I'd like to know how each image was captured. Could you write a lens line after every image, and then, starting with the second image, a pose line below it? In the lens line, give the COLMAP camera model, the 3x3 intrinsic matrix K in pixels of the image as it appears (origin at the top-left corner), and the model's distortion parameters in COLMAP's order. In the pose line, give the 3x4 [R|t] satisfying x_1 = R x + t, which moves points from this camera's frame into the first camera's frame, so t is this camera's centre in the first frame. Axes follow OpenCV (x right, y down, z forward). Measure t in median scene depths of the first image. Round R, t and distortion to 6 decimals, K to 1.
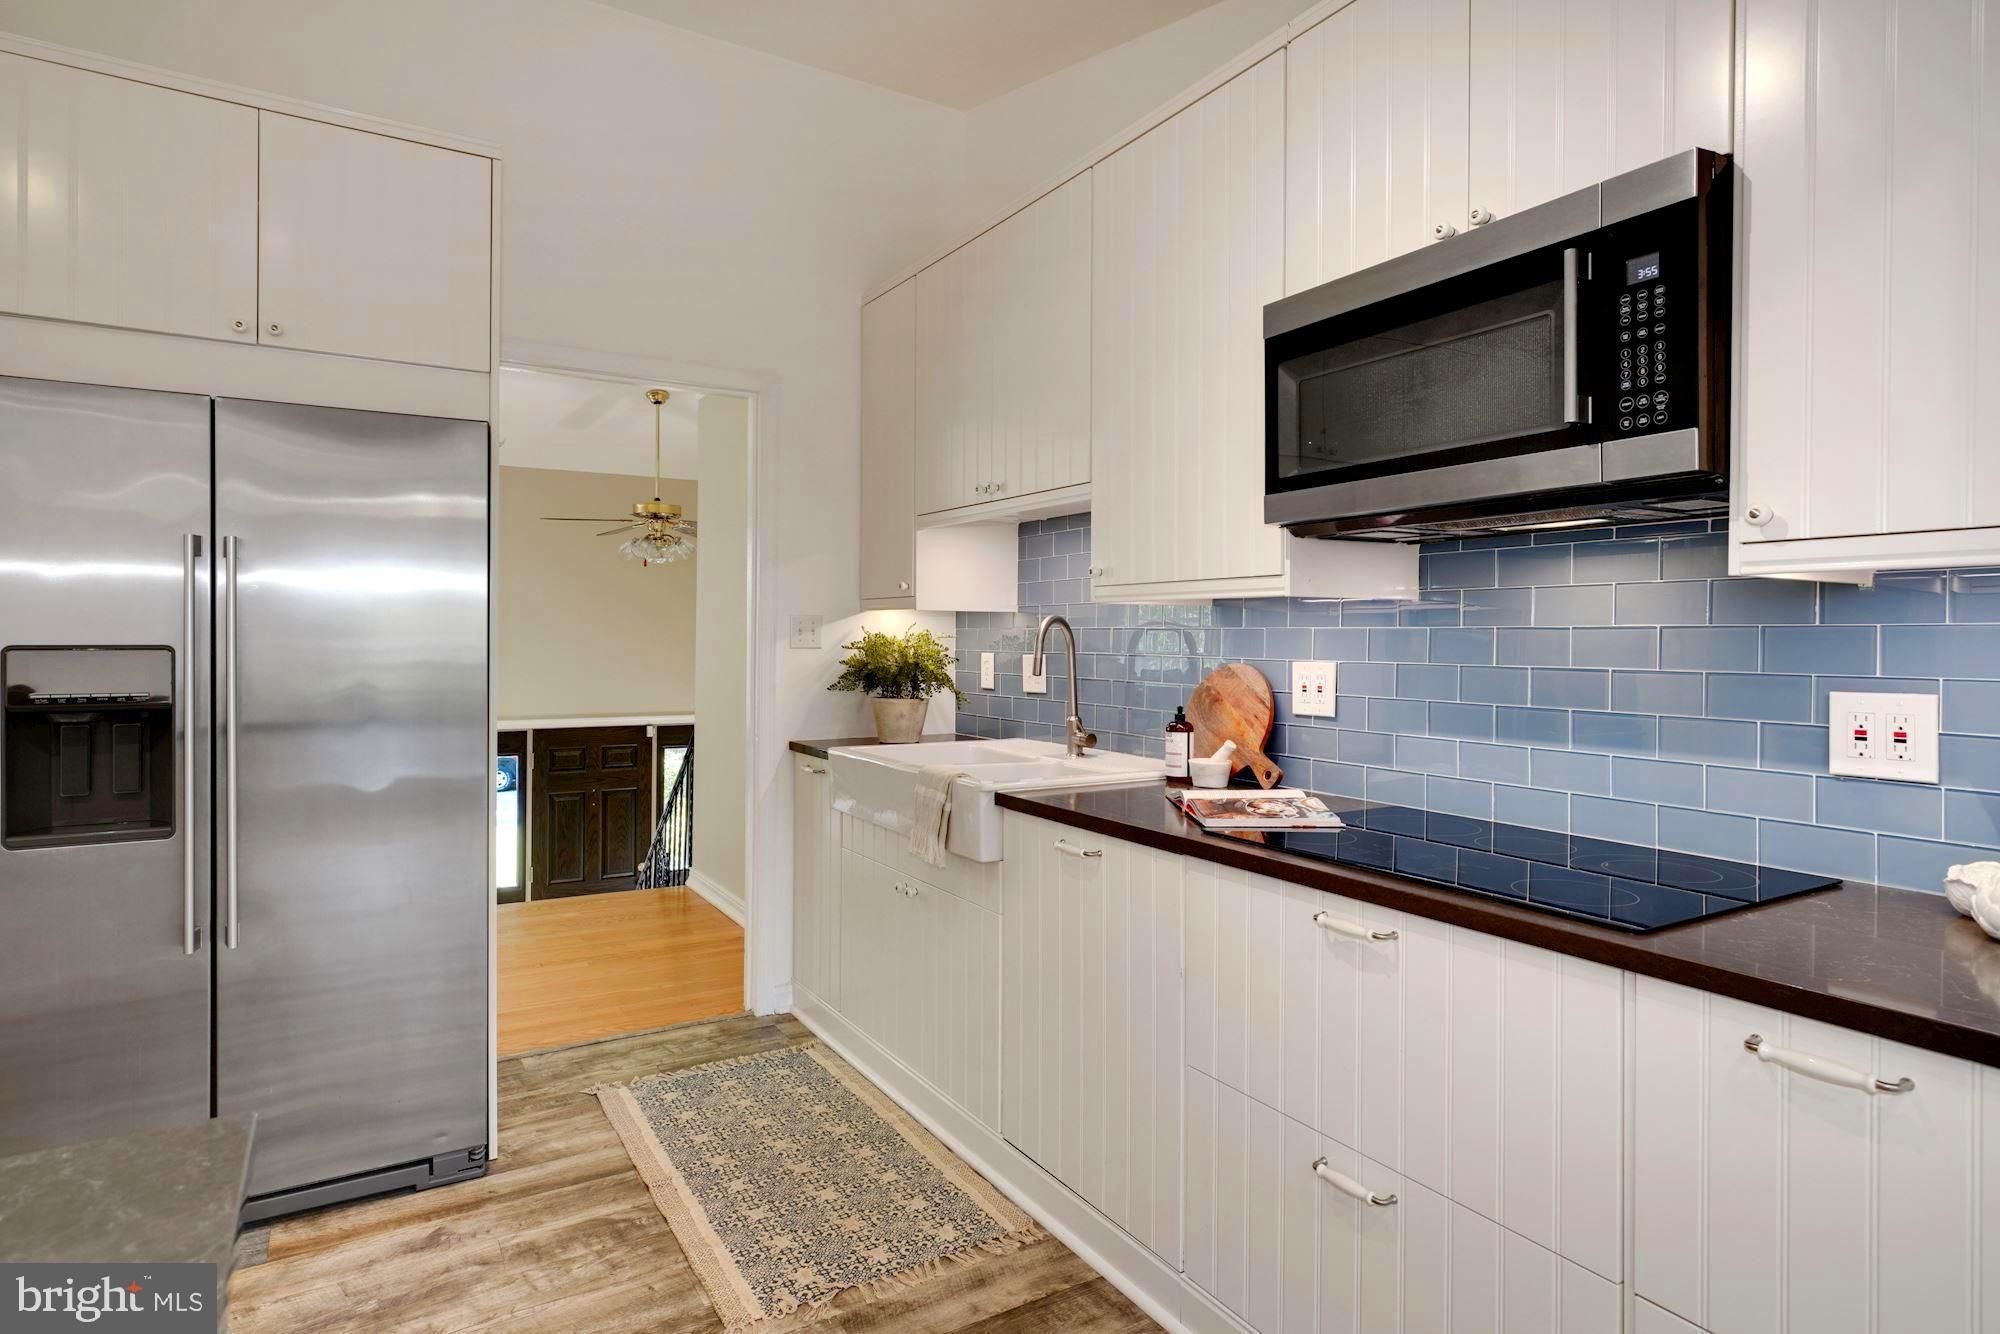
lens RADIAL K [[1070.0, 0, 974.5], [0, 1070.0, 639.5], [0, 0, 1]] dist [0.009344, -0.000687]
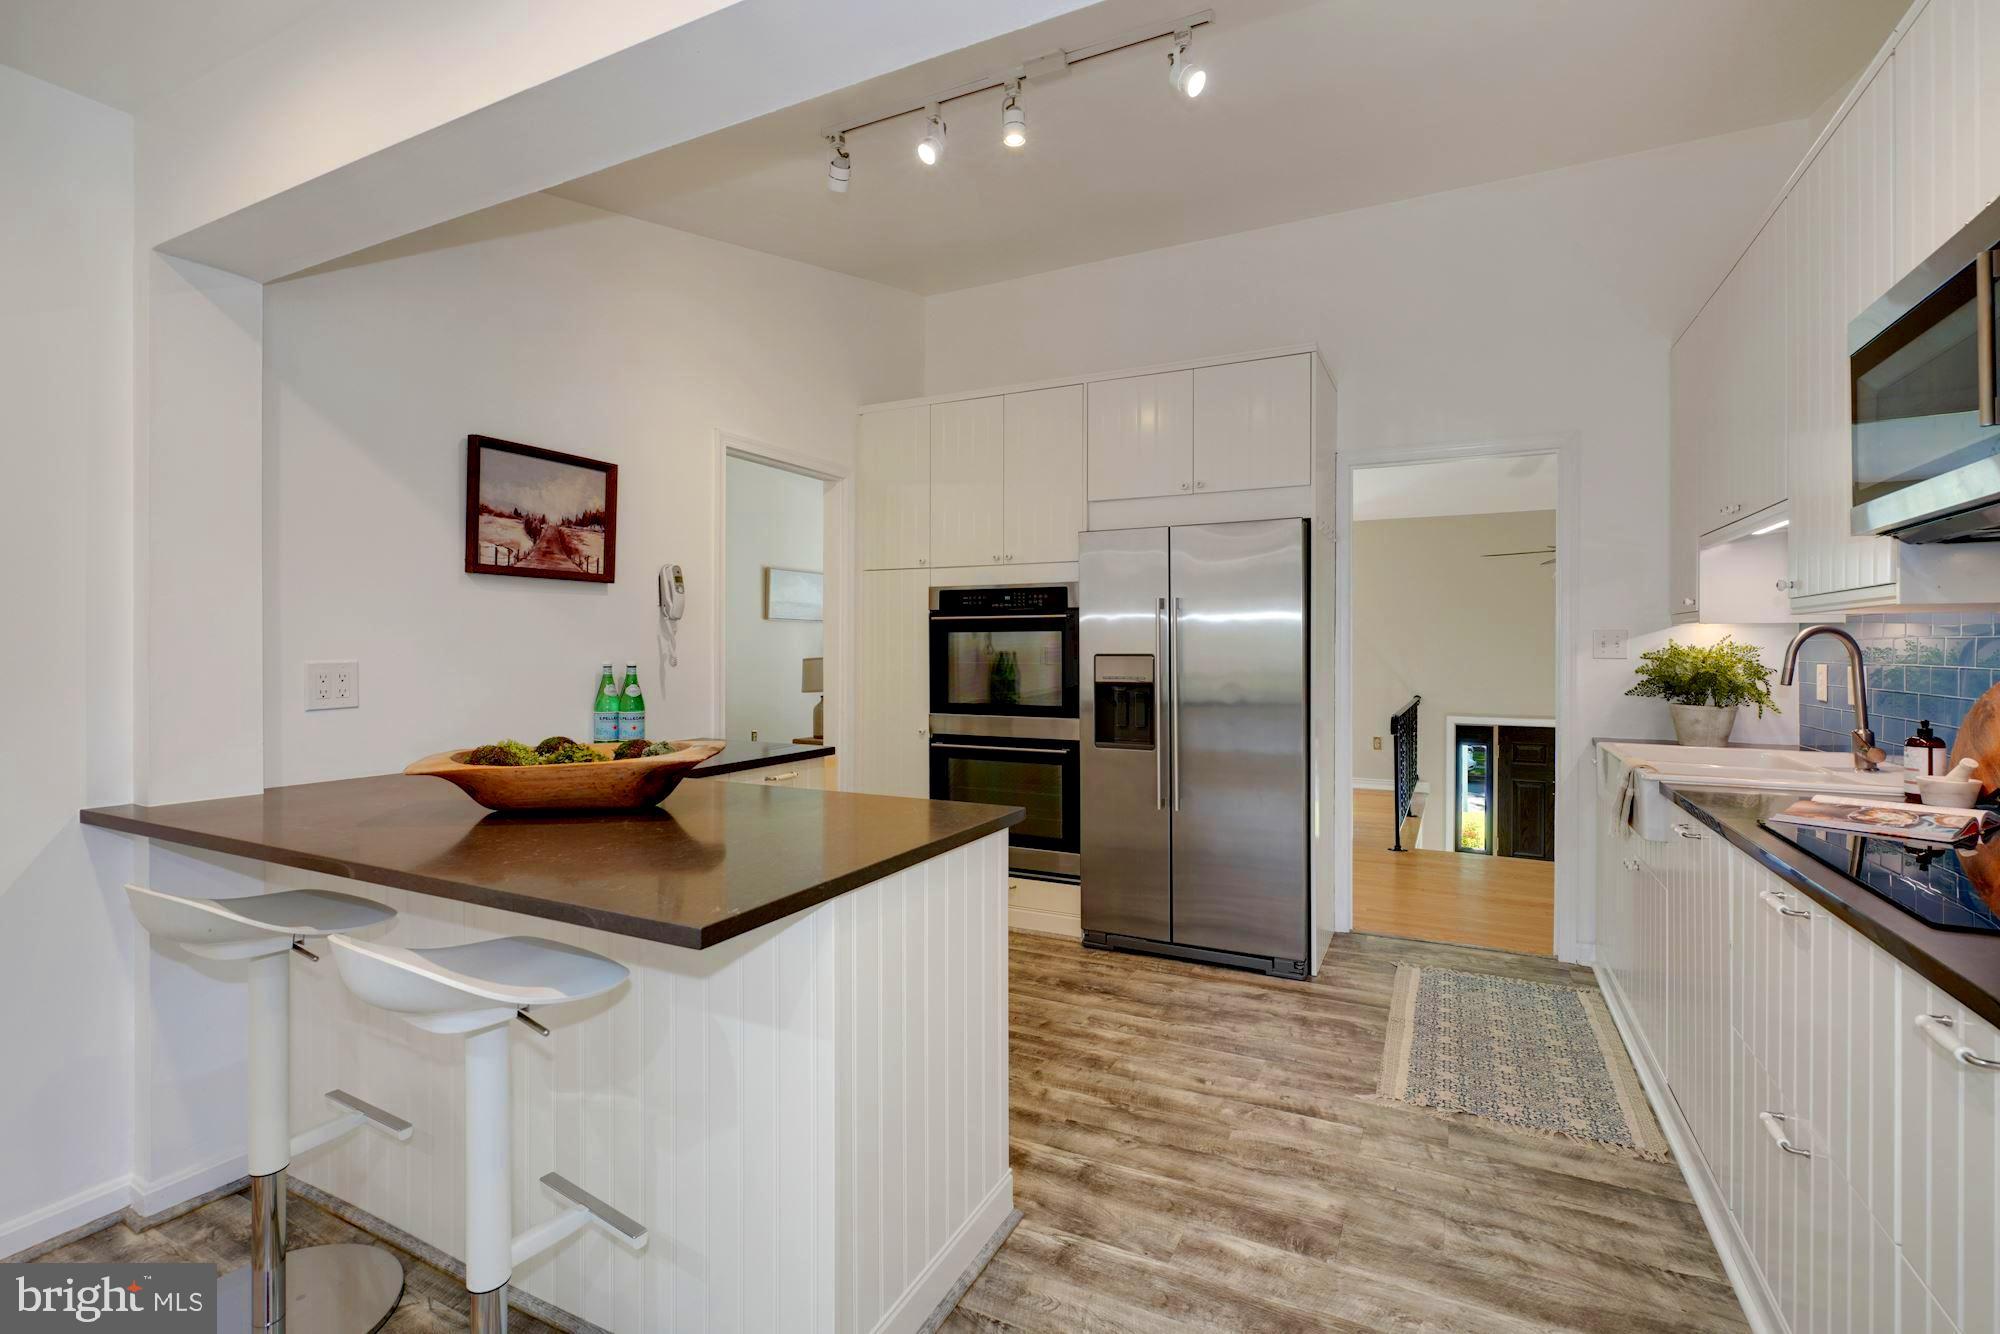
lens RADIAL K [[919.3, 0, 990.7], [0, 919.3, 654.3], [0, 0, 1]] dist [-0.001980, 0.000592]
pose [[0.525852, 0.000555, -0.850576, 0.463959], [-0.000456, 1.000000, 0.000370, 0.004788], [0.850576, 0.000193, 0.525852, -0.130309]]
